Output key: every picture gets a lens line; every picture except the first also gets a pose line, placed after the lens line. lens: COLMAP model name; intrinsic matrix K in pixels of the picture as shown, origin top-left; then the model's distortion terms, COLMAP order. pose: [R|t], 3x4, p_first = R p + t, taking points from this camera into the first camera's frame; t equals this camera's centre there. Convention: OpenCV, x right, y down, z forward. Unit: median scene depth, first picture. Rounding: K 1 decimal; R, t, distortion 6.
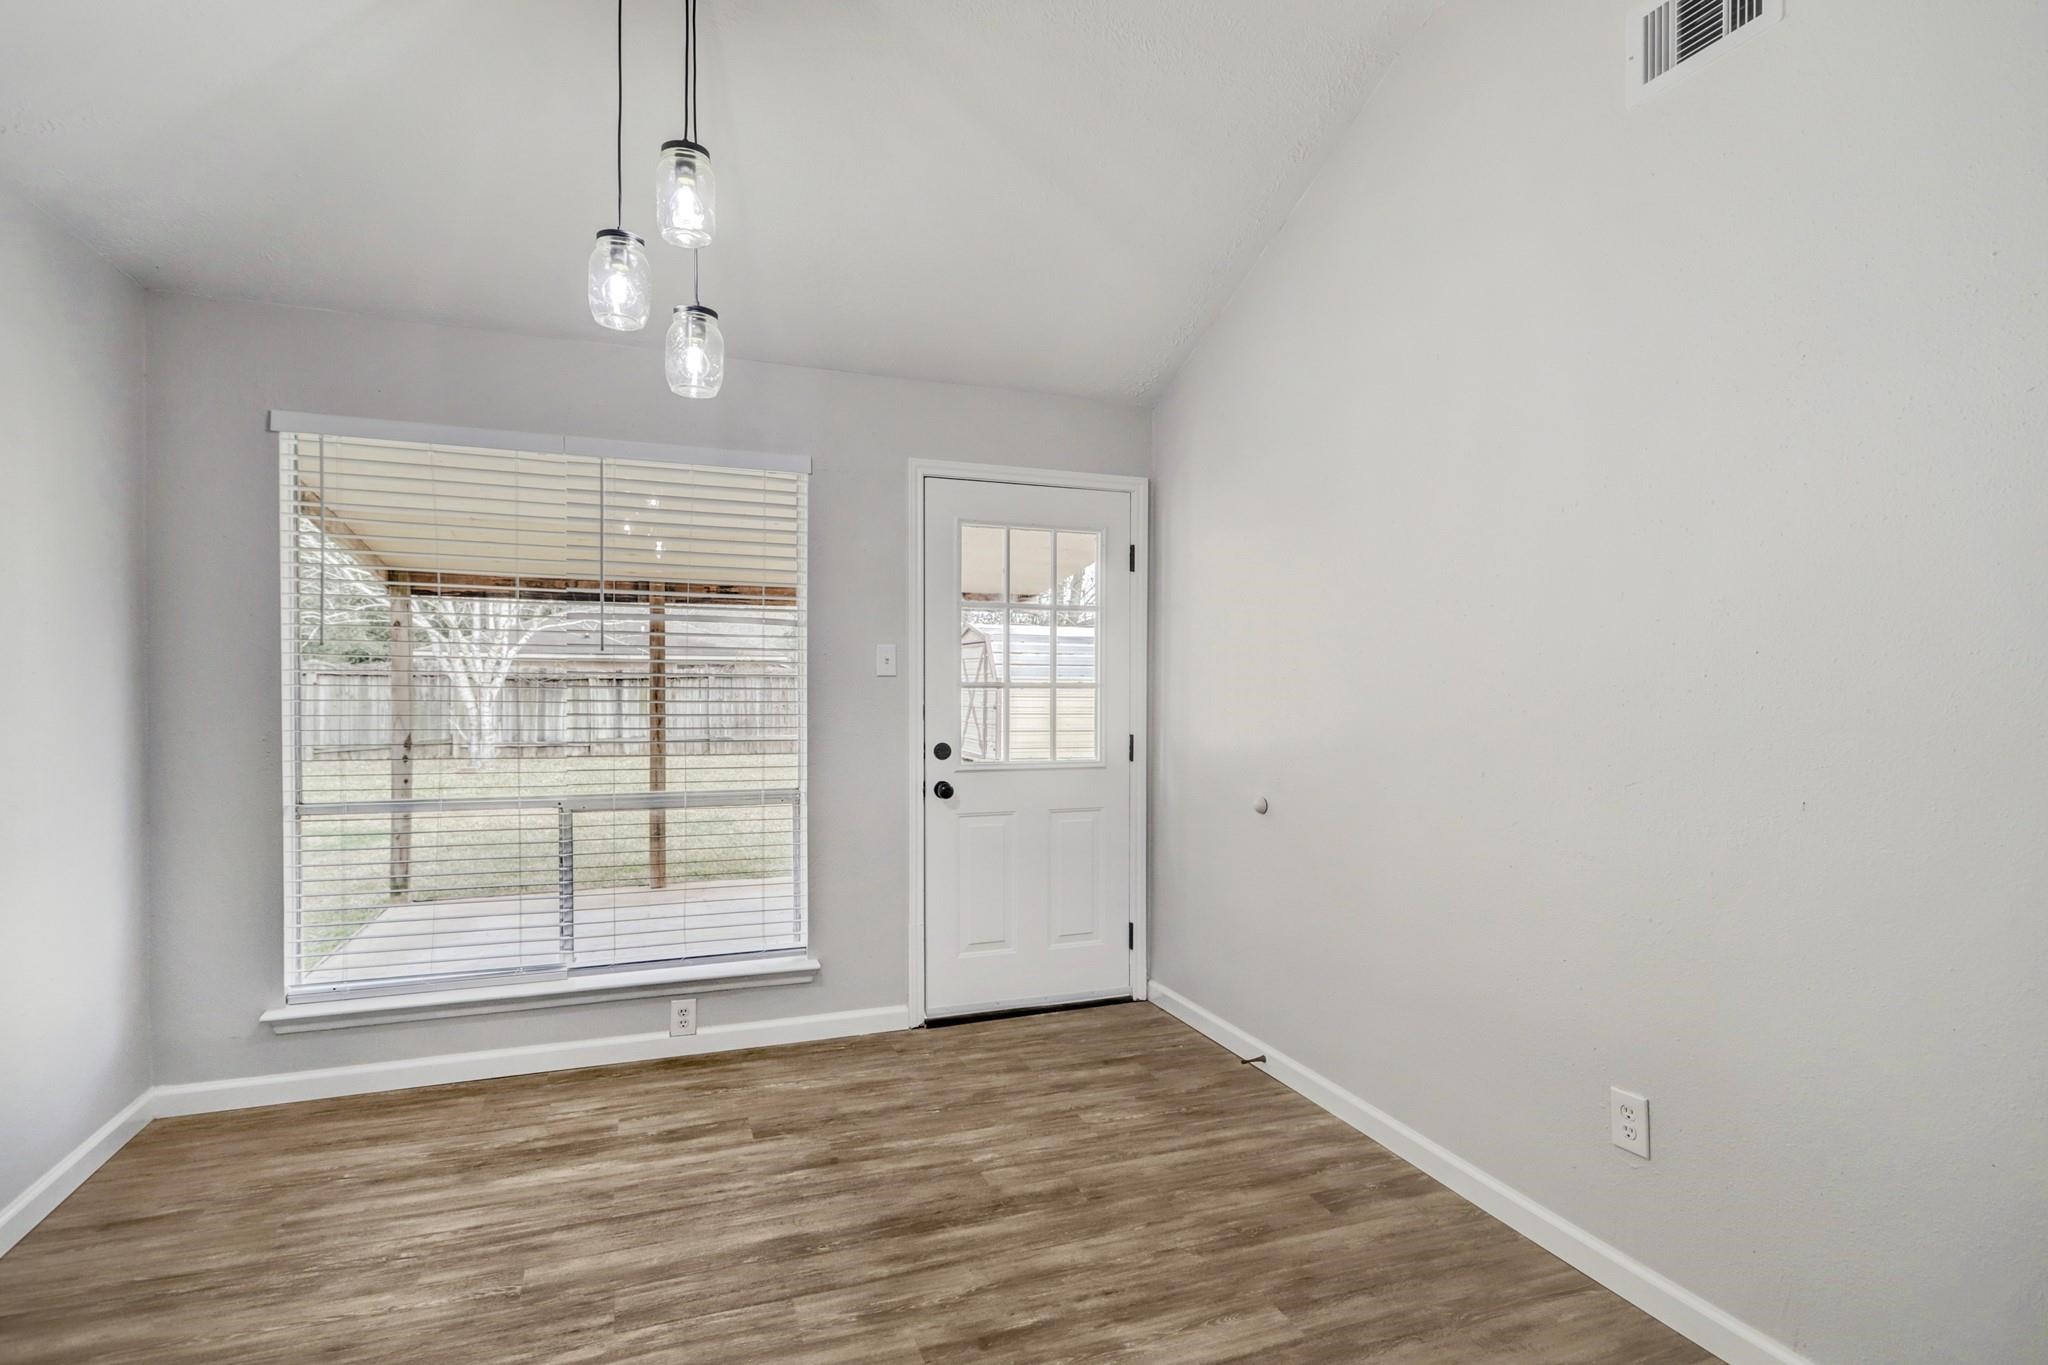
lens RADIAL K [[1026.4, 0, 1150.9], [0, 1026.4, 709.9], [0, 0, 1]] dist [0.001017, 0.000156]
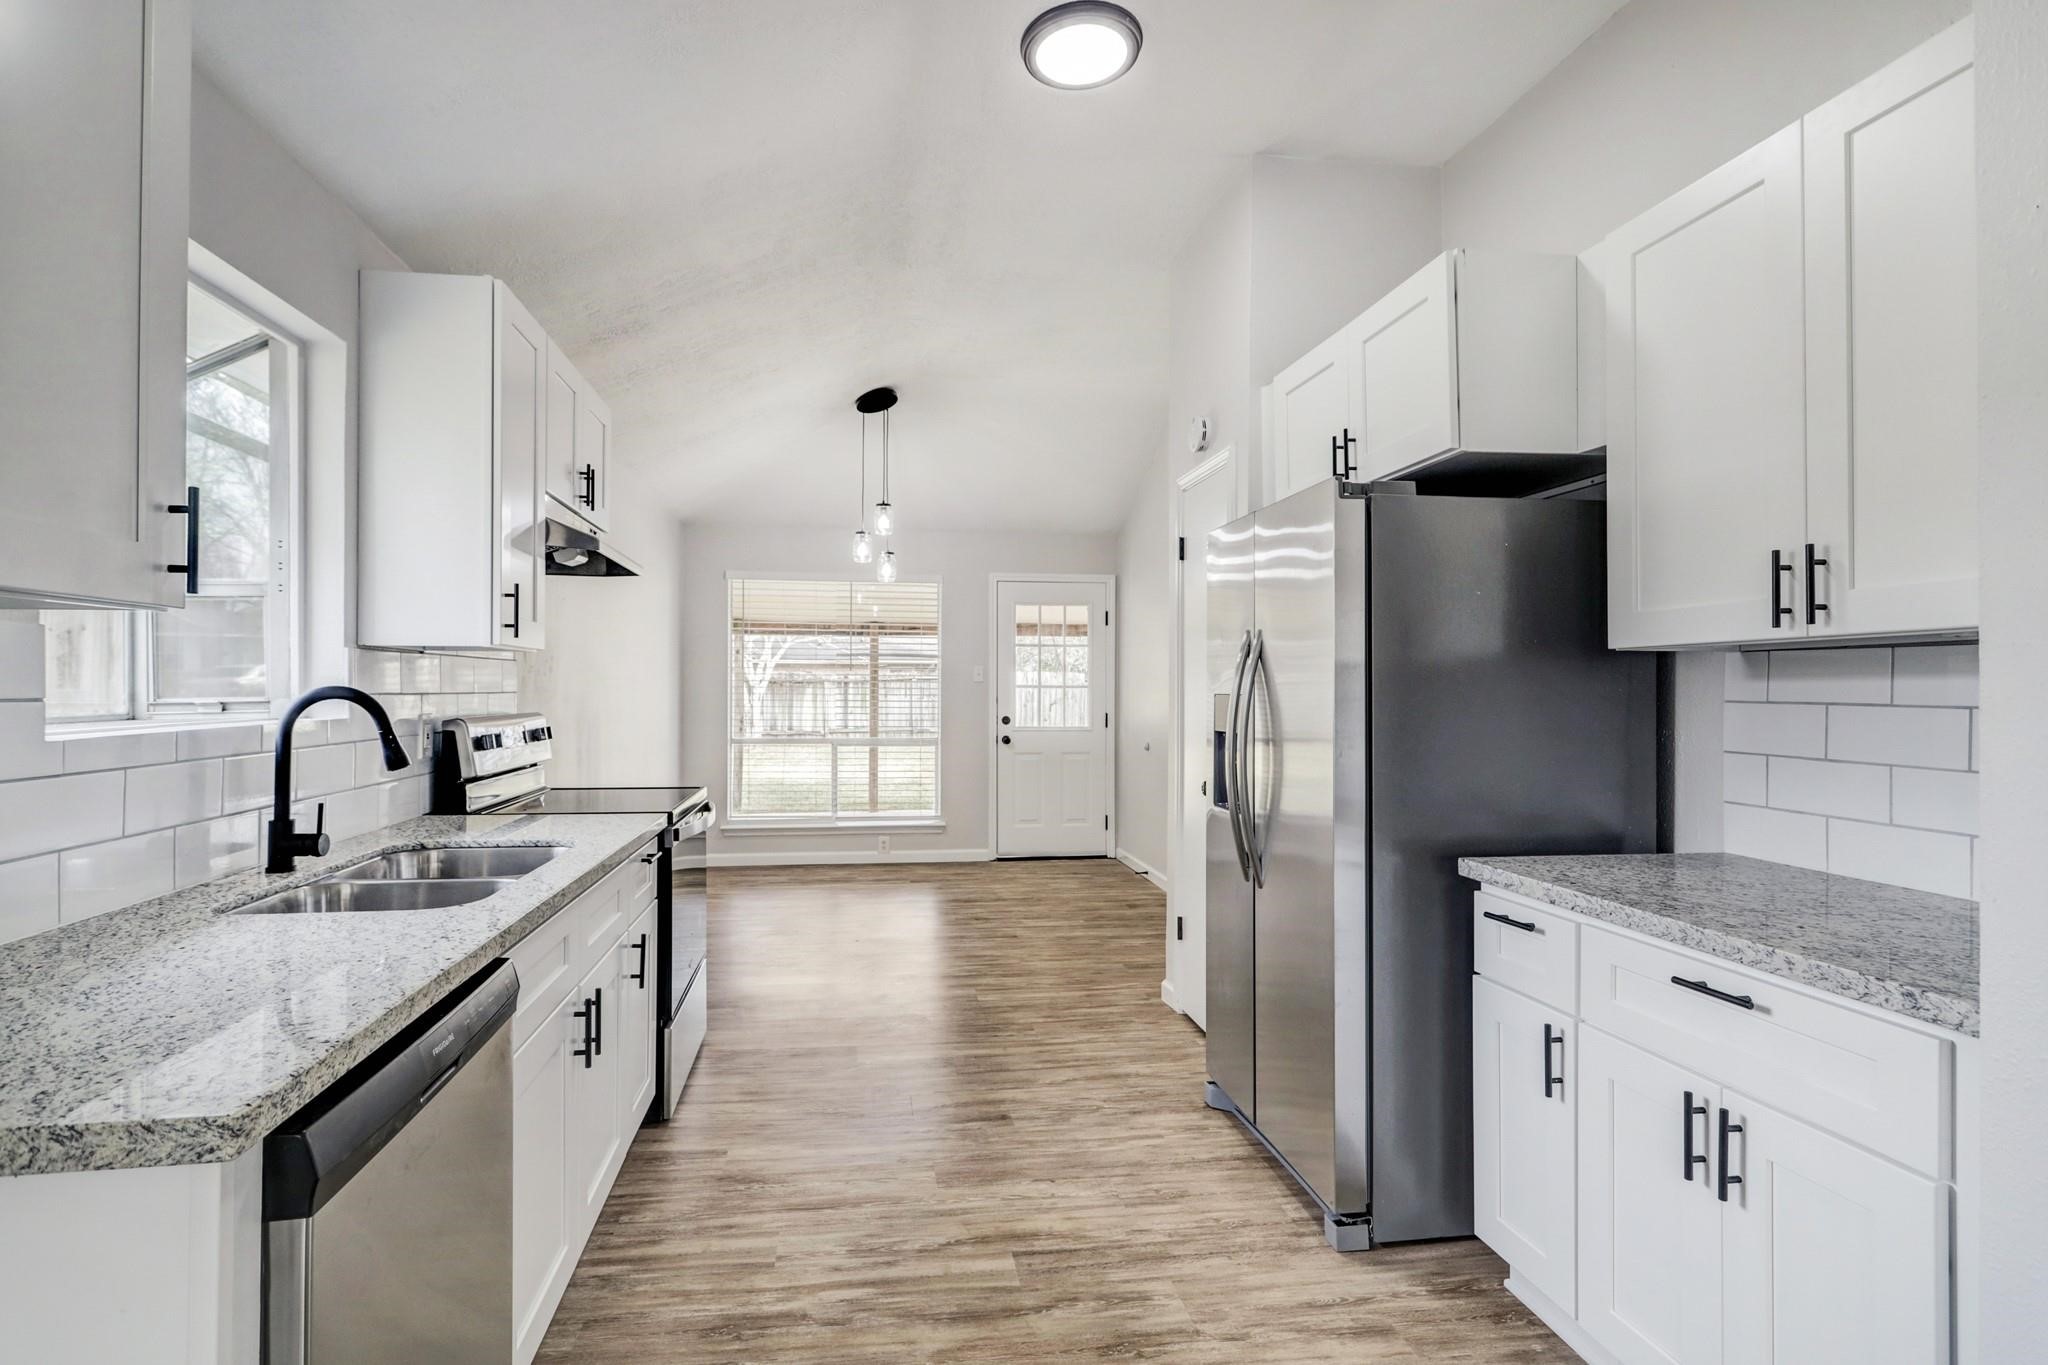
lens RADIAL K [[985.2, 0, 1024.0], [0, 985.2, 682.5], [0, 0, 1]] dist [0.000302, 0.000676]
pose [[0.956059, -0.002899, -0.293159, 0.361875], [-0.004365, 0.999699, -0.024122, 0.012522], [0.293141, 0.024342, 0.955759, -0.749496]]
